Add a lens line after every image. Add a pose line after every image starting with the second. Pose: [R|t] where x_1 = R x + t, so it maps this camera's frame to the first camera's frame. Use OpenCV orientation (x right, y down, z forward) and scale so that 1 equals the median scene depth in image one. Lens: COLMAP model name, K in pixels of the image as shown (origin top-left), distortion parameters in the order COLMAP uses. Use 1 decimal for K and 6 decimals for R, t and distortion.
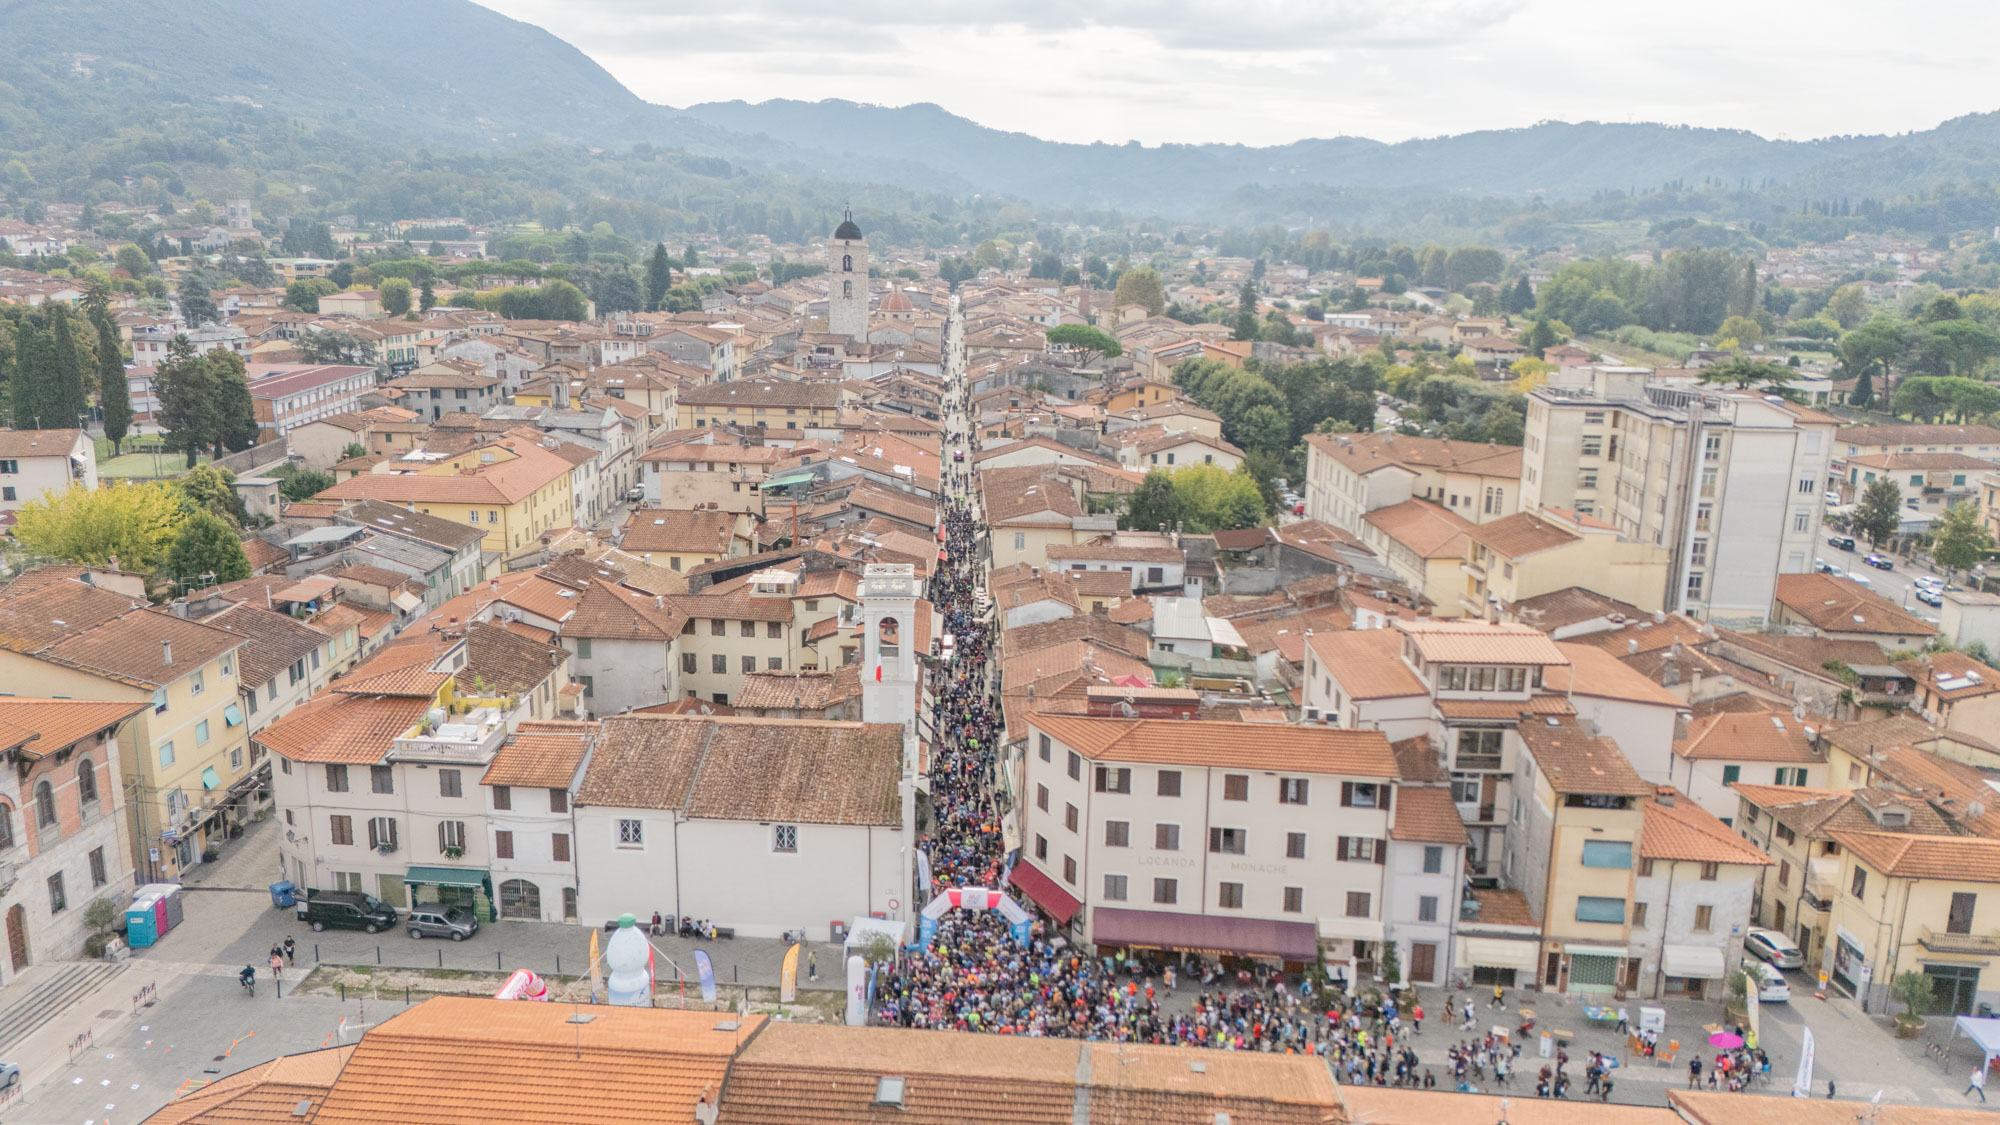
lens RADIAL K [[1451.7, 0, 997.1], [0, 1451.7, 563.0], [0, 0, 1]] dist [0.039907, -0.033758]
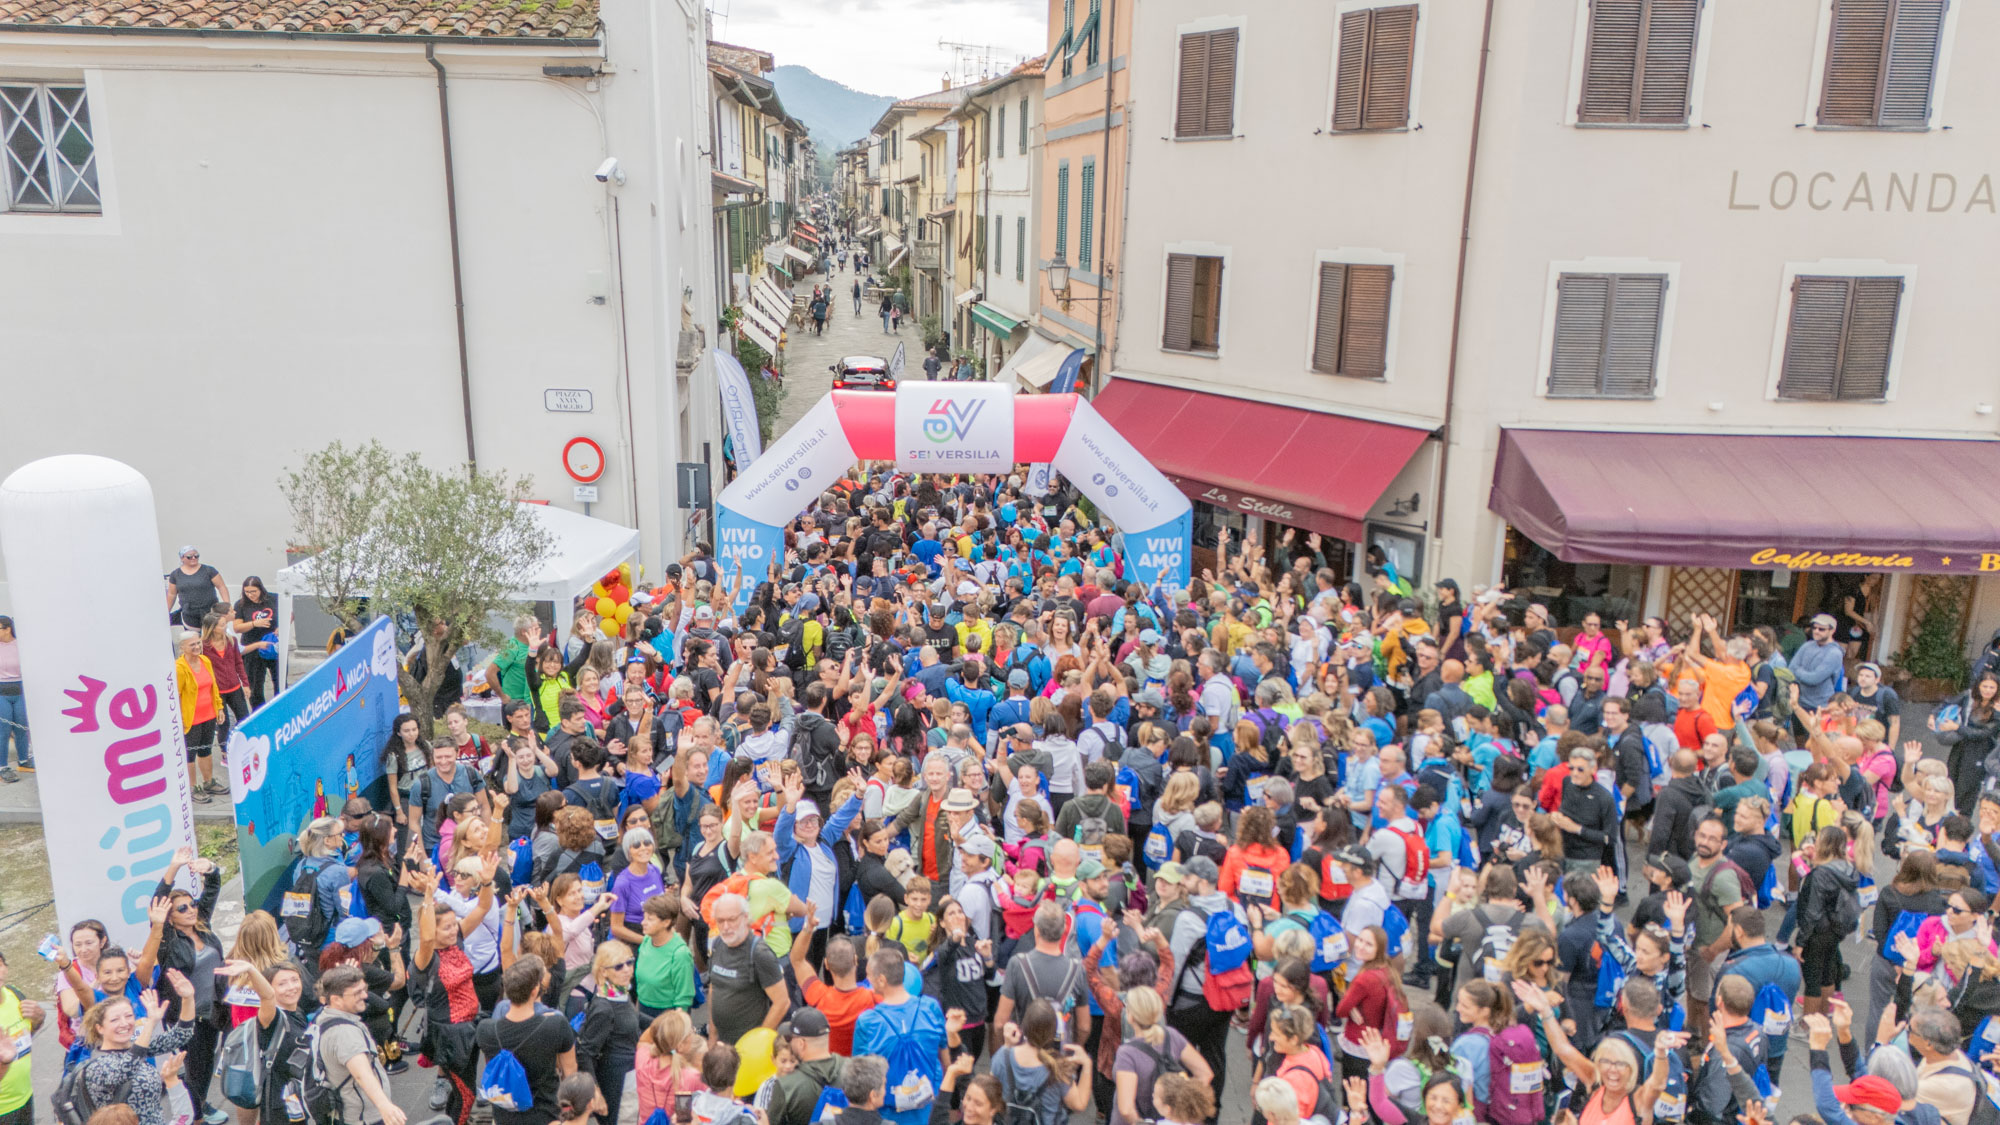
lens RADIAL K [[1451.7, 0, 1009.2], [0, 1451.7, 570.4], [0, 0, 1]] dist [0.039907, -0.033758]
pose [[0.995167, -0.020532, 0.096031, -0.029761], [0.017357, 0.999279, 0.033777, 0.249556], [-0.096655, -0.031946, 0.994805, 0.790570]]
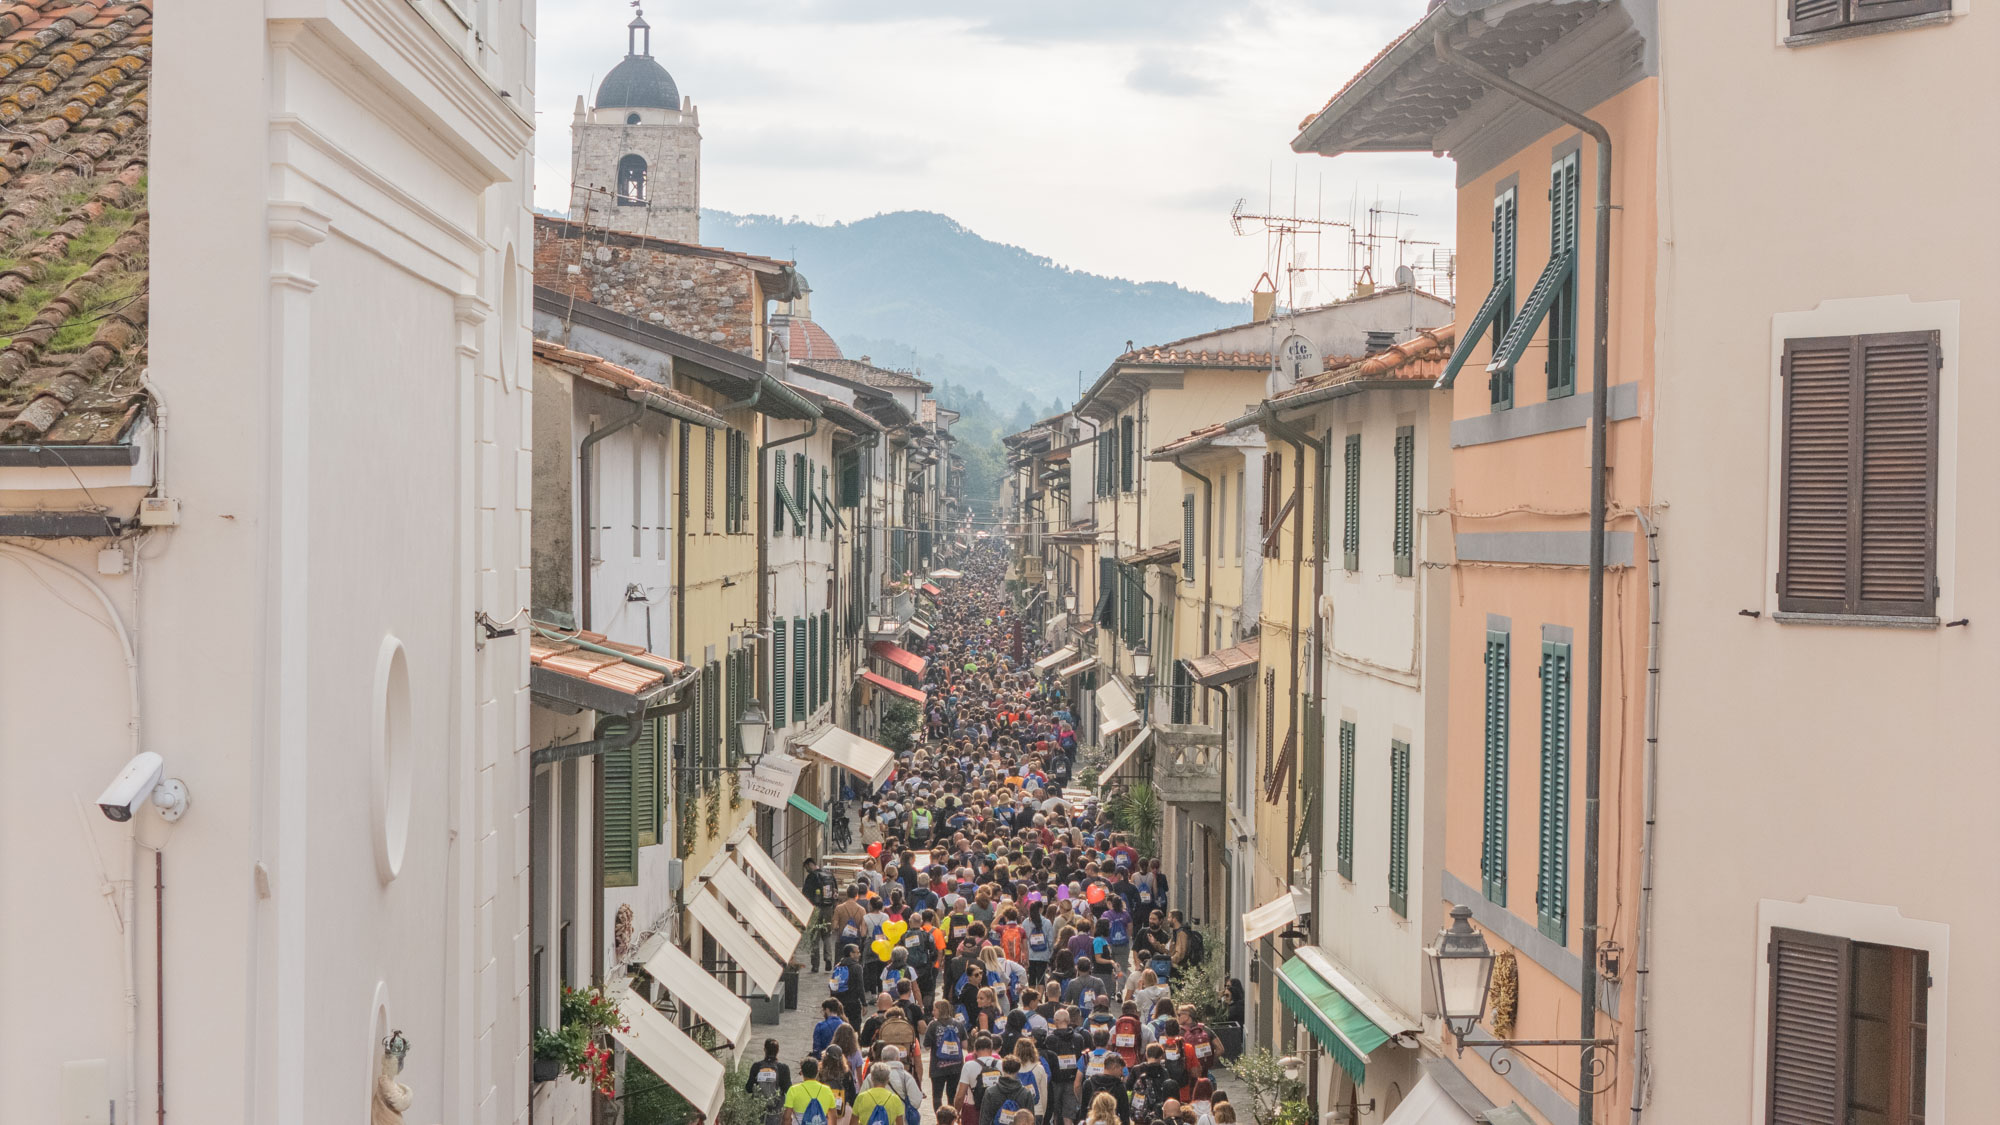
lens RADIAL K [[3974.1, 0, 1002.0], [0, 3974.1, 567.0], [0, 0, 1]] dist [-0.108048, 0.000000]
pose [[0.999819, -0.002130, -0.018918, -0.017189], [-0.001857, 0.978063, -0.208299, 0.229713], [0.018946, 0.208297, 0.977882, 0.804892]]
